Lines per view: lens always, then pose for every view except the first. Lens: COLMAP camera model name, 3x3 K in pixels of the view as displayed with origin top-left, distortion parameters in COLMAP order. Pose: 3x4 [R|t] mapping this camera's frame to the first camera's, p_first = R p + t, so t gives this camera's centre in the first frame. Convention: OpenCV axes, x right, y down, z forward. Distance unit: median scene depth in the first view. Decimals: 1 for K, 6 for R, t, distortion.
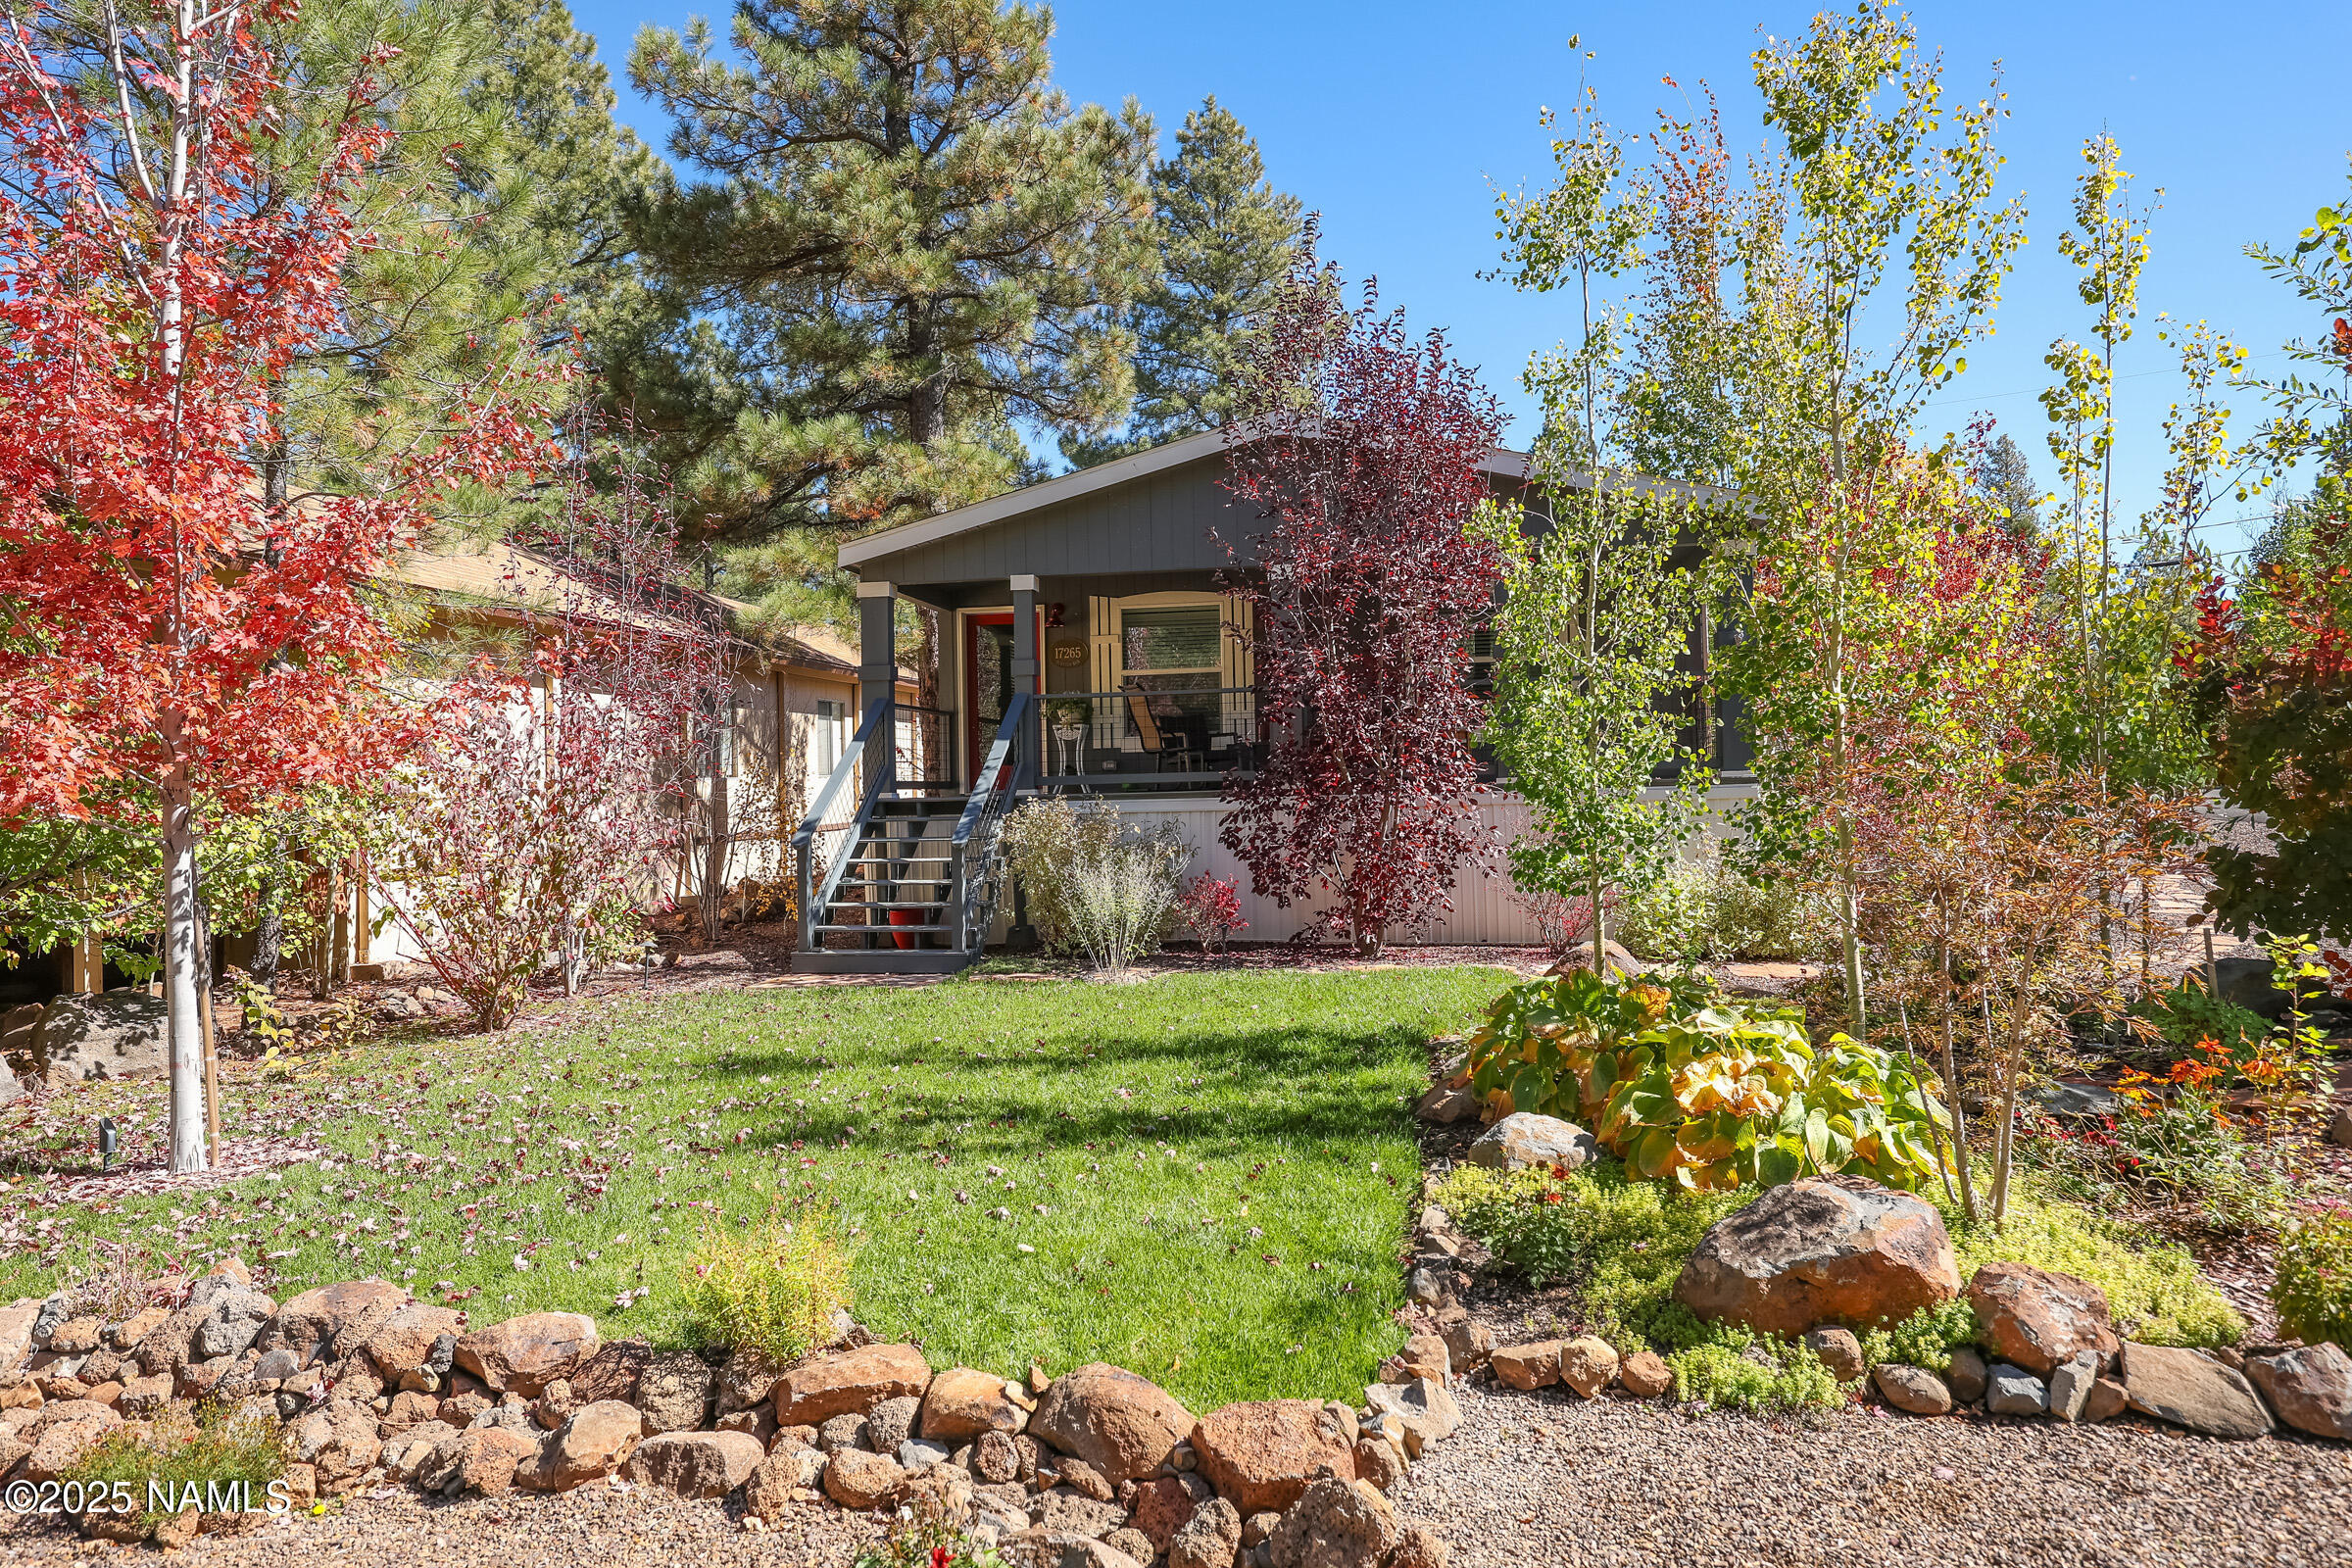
lens RADIAL K [[1496.1, 0, 1176.0], [0, 1496.1, 784.0], [0, 0, 1]] dist [0.008445, 0.001474]
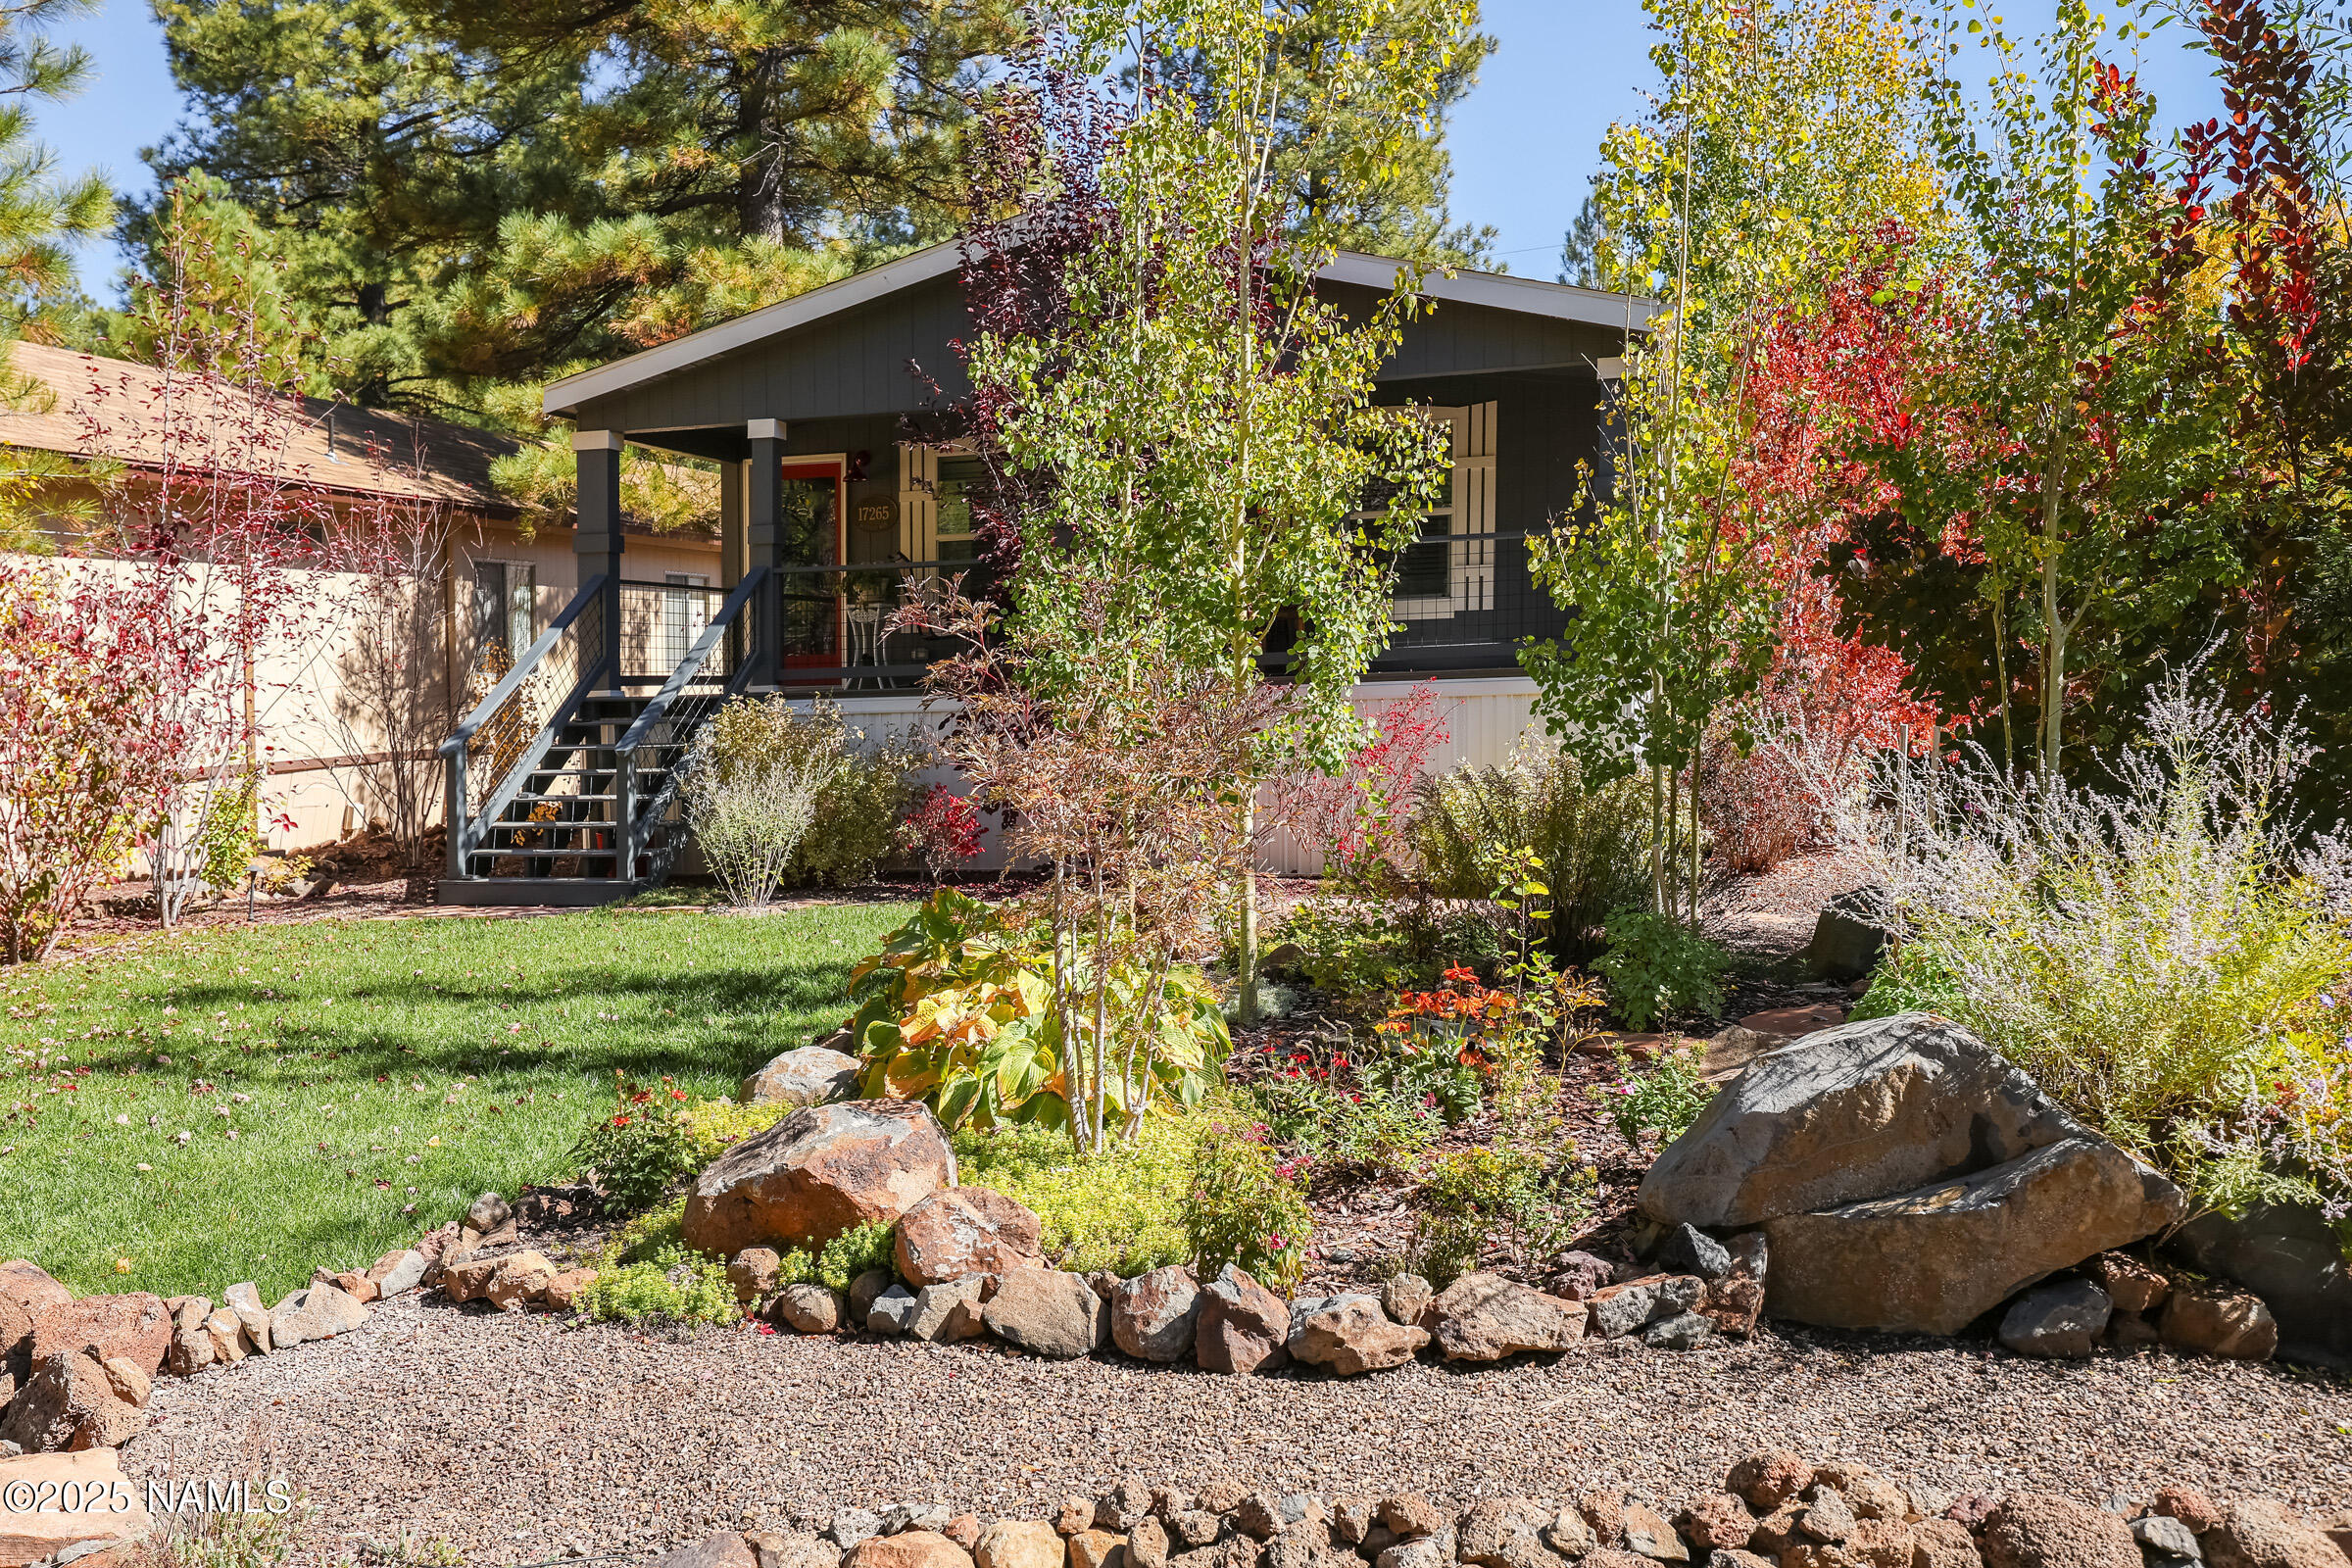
lens RADIAL K [[2027.6, 0, 1176.0], [0, 2027.6, 784.0], [0, 0, 1]] dist [0.005996, 0.002695]
pose [[0.993508, 0.004407, -0.113680, 0.325840], [0.001389, 0.998705, 0.050852, 0.001329], [0.113757, -0.050679, 0.992215, -0.089943]]
